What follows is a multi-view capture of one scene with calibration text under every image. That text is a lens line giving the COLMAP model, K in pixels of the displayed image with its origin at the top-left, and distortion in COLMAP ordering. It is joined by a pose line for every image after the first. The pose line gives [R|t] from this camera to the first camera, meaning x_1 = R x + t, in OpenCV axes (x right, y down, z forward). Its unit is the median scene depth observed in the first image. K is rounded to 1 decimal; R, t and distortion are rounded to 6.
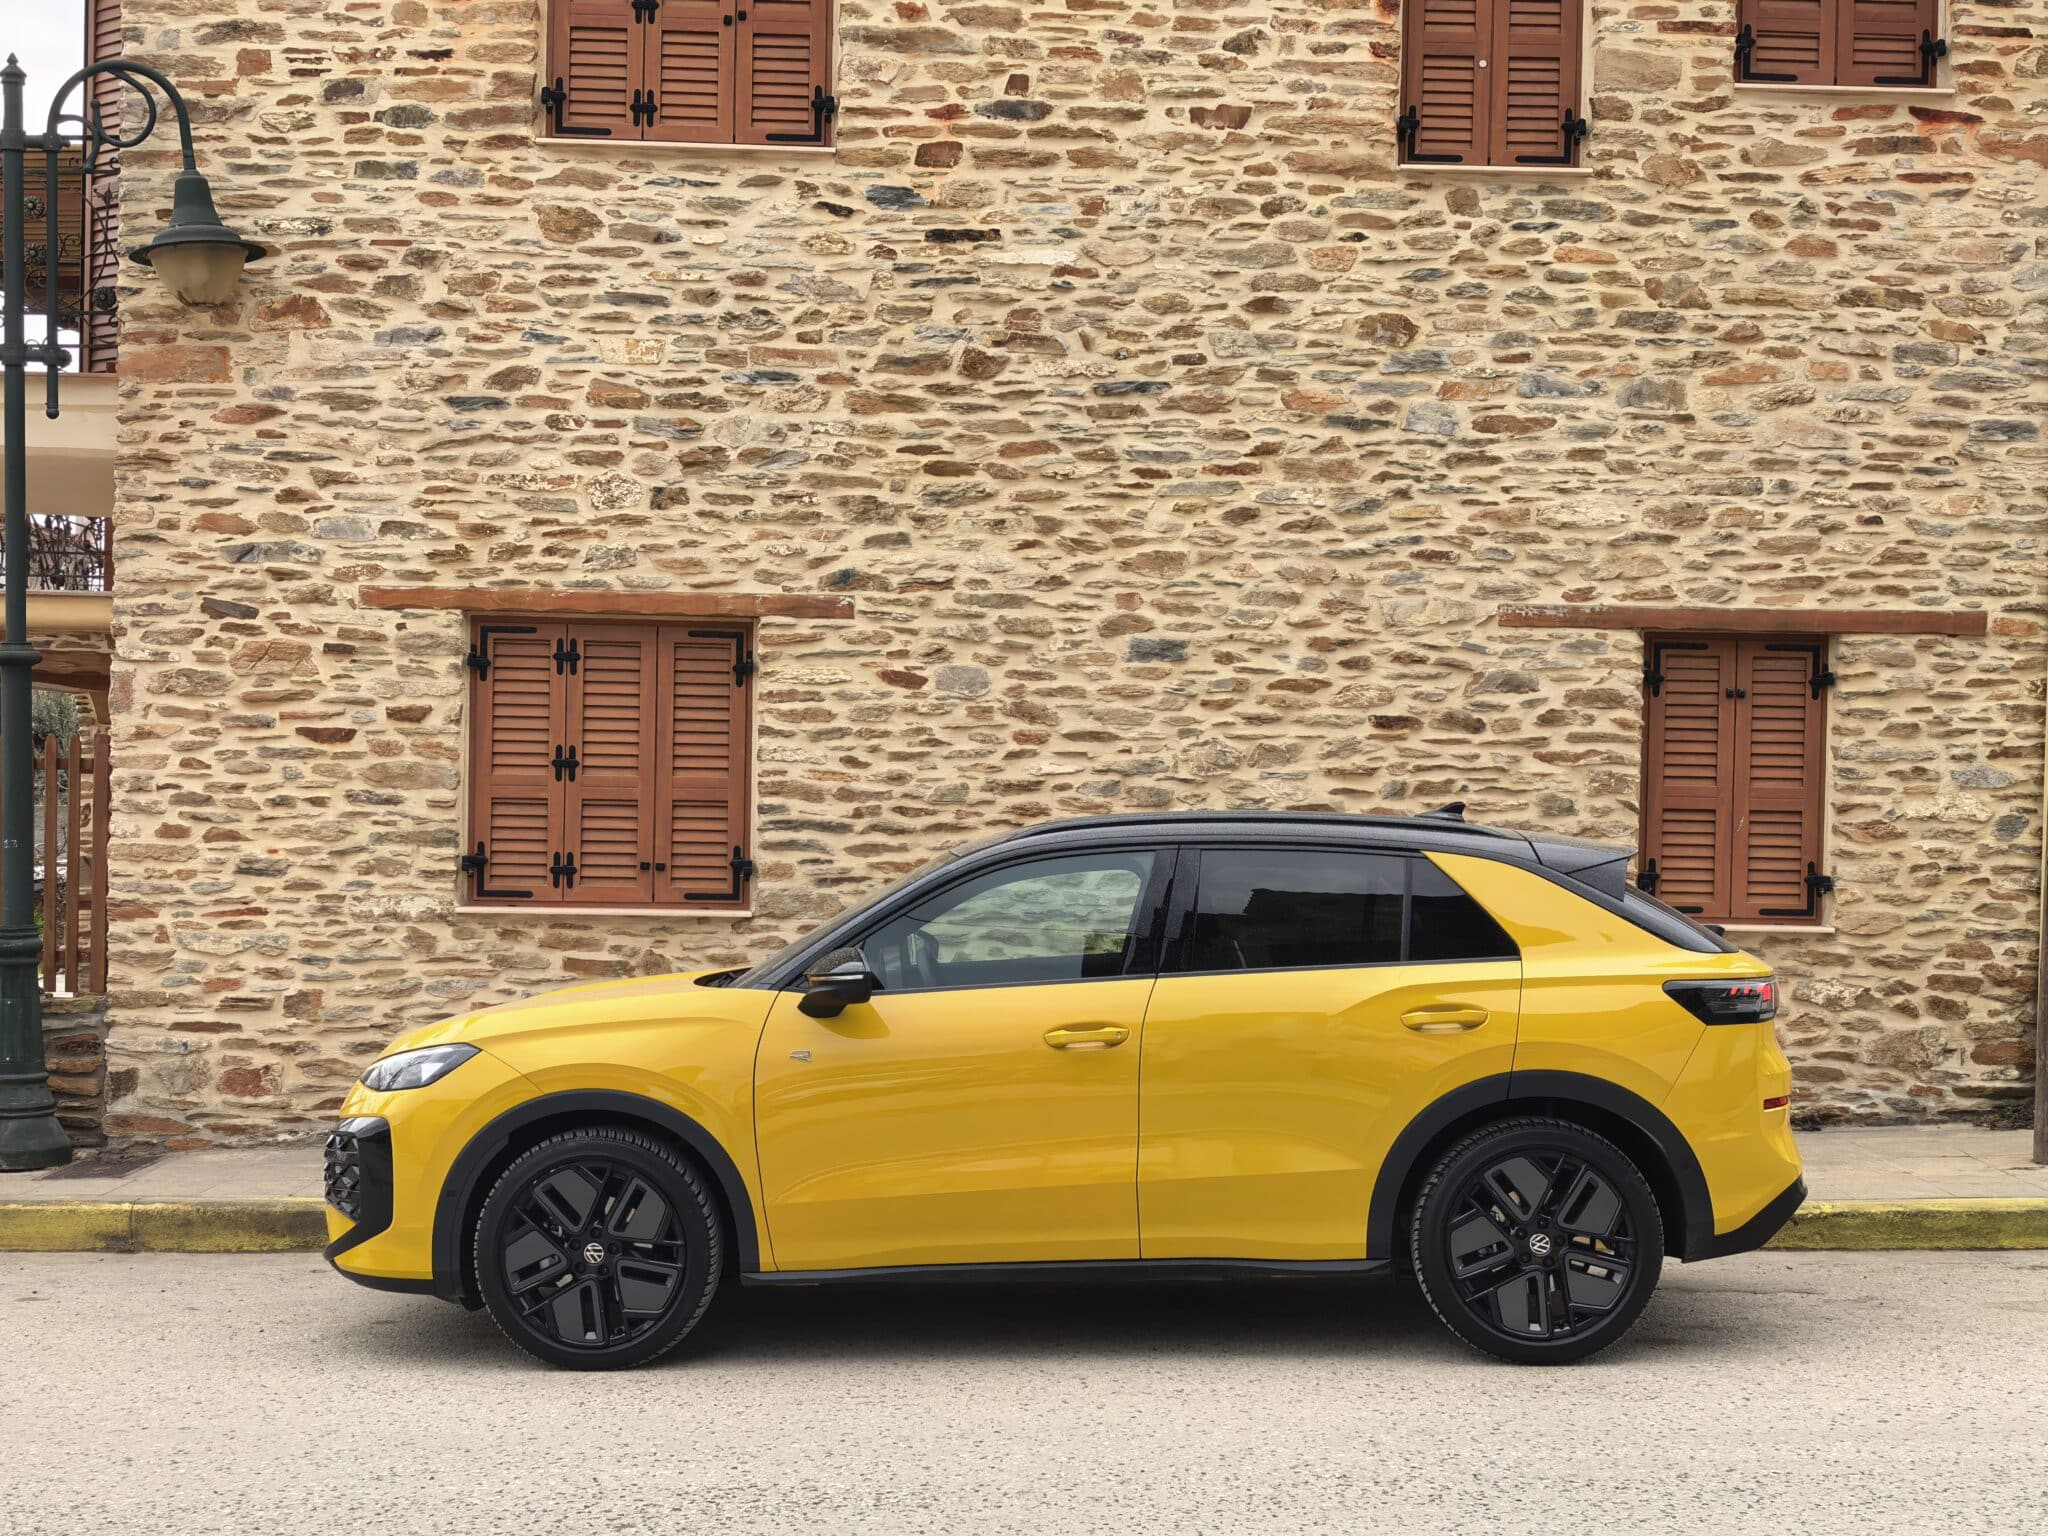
lens RADIAL K [[3141.4, 0, 1028.2], [0, 3141.4, 816.9], [0, 0, 1]] dist [0.312289, -2.065007]
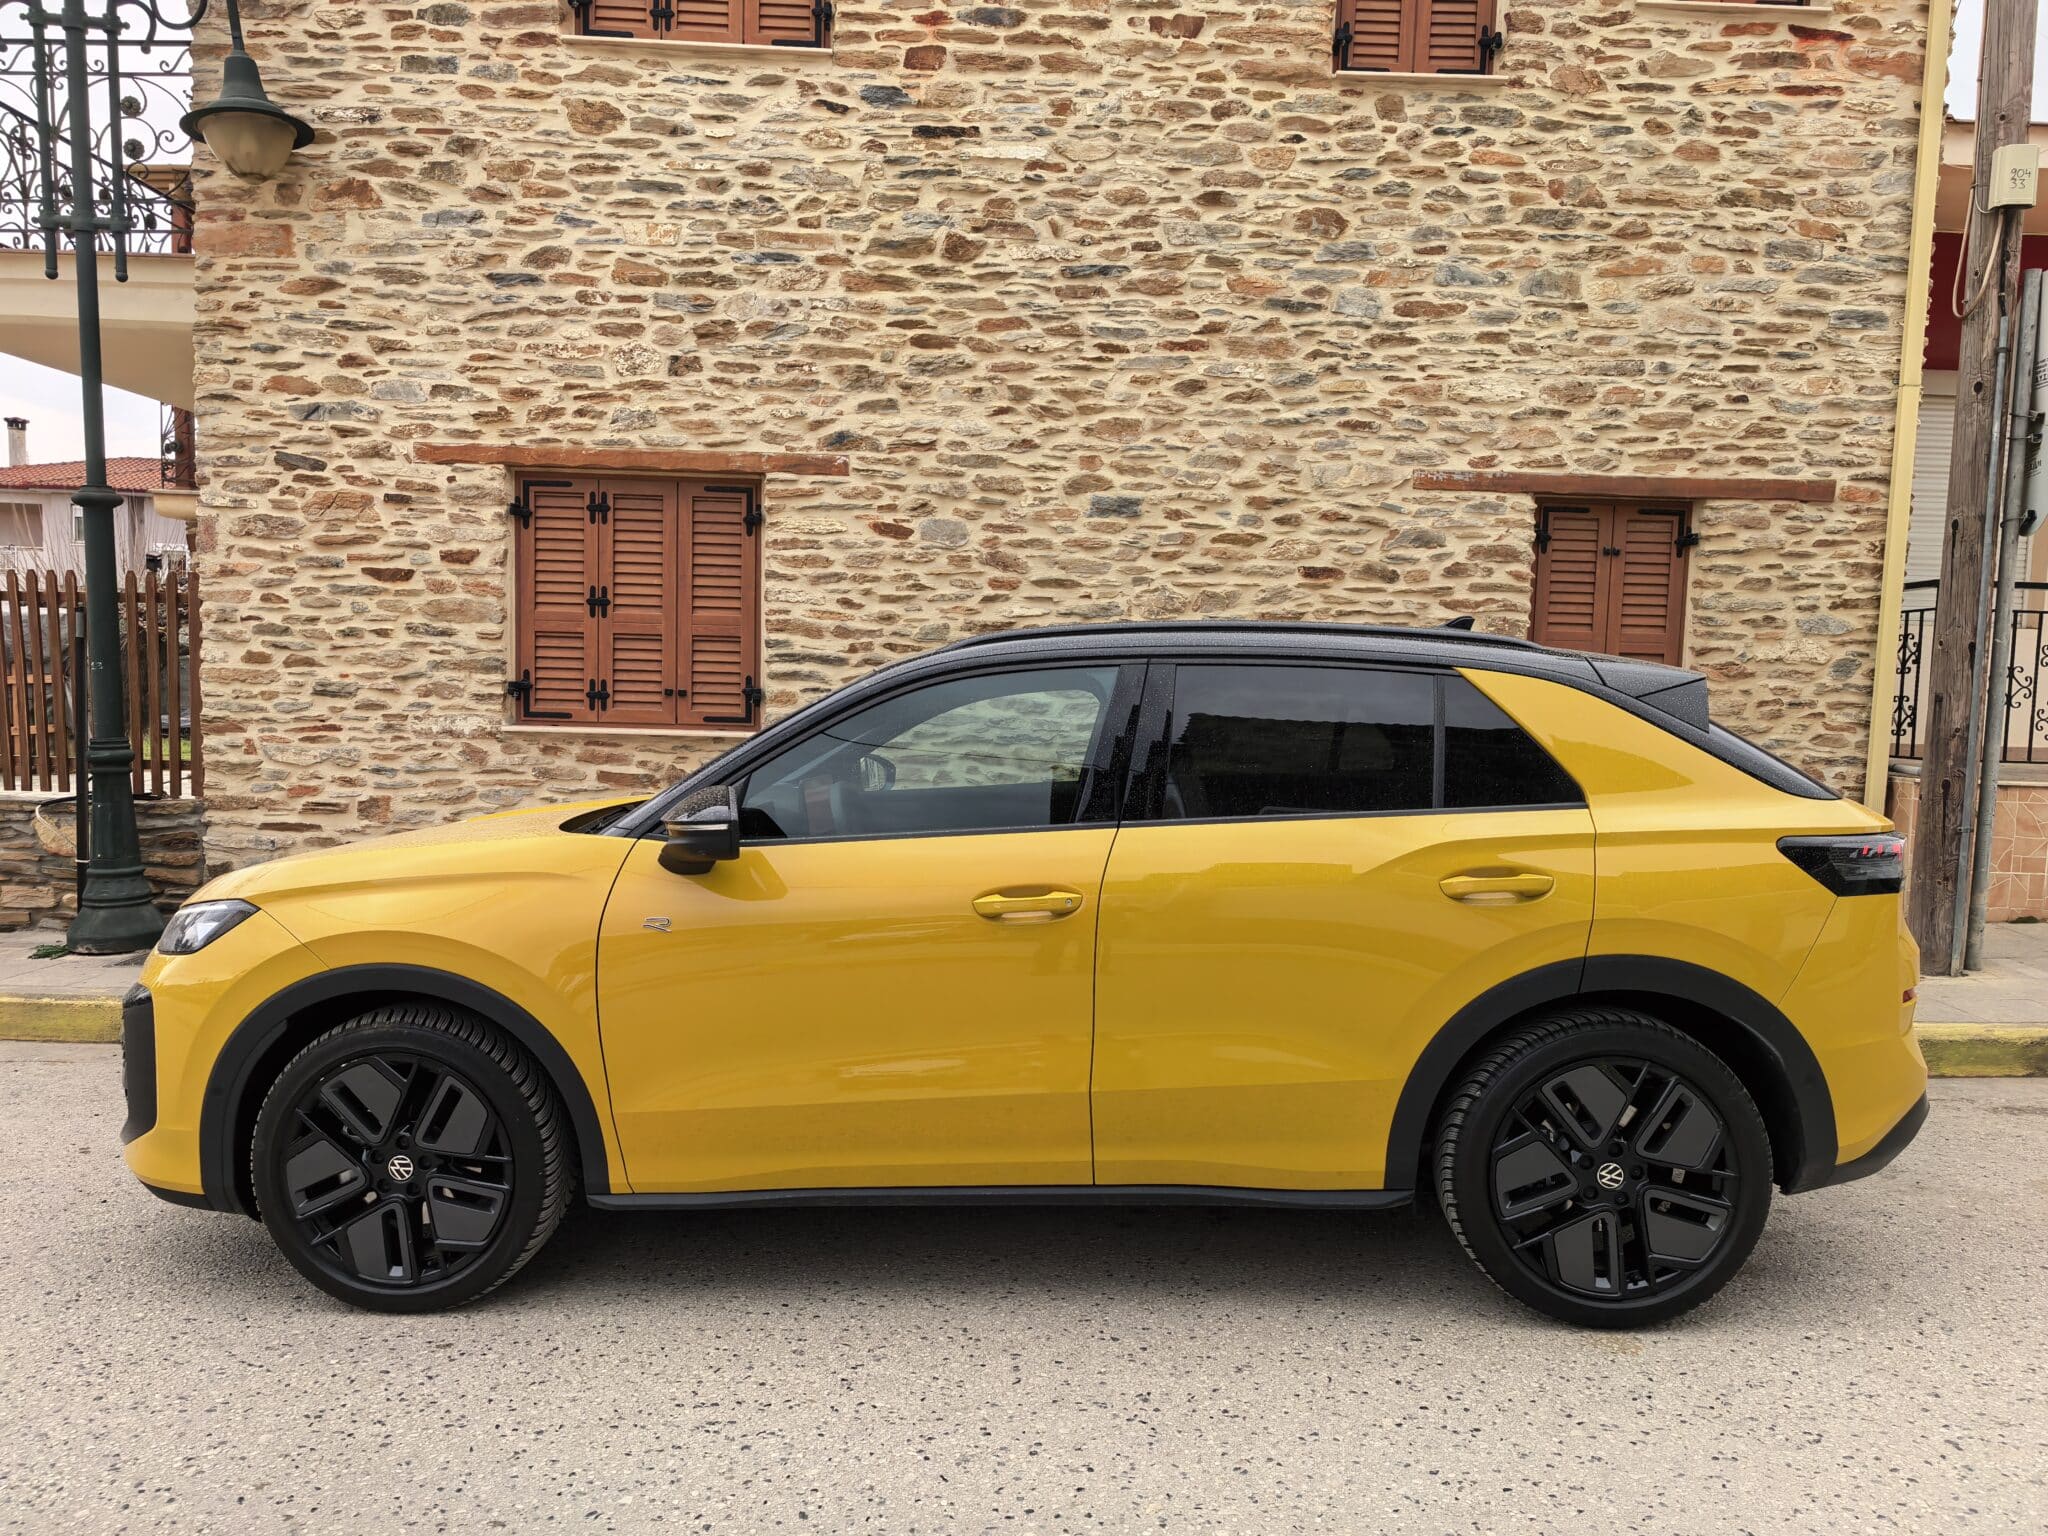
lens RADIAL K [[1514.9, 0, 1034.1], [0, 1514.9, 799.5], [0, 0, 1]] dist [0.012658, 0.002597]
pose [[0.999948, 0.009038, -0.004804, 0.015291], [-0.008646, 0.997061, 0.076117, 0.011332], [0.005478, -0.076072, 0.997087, 0.445572]]
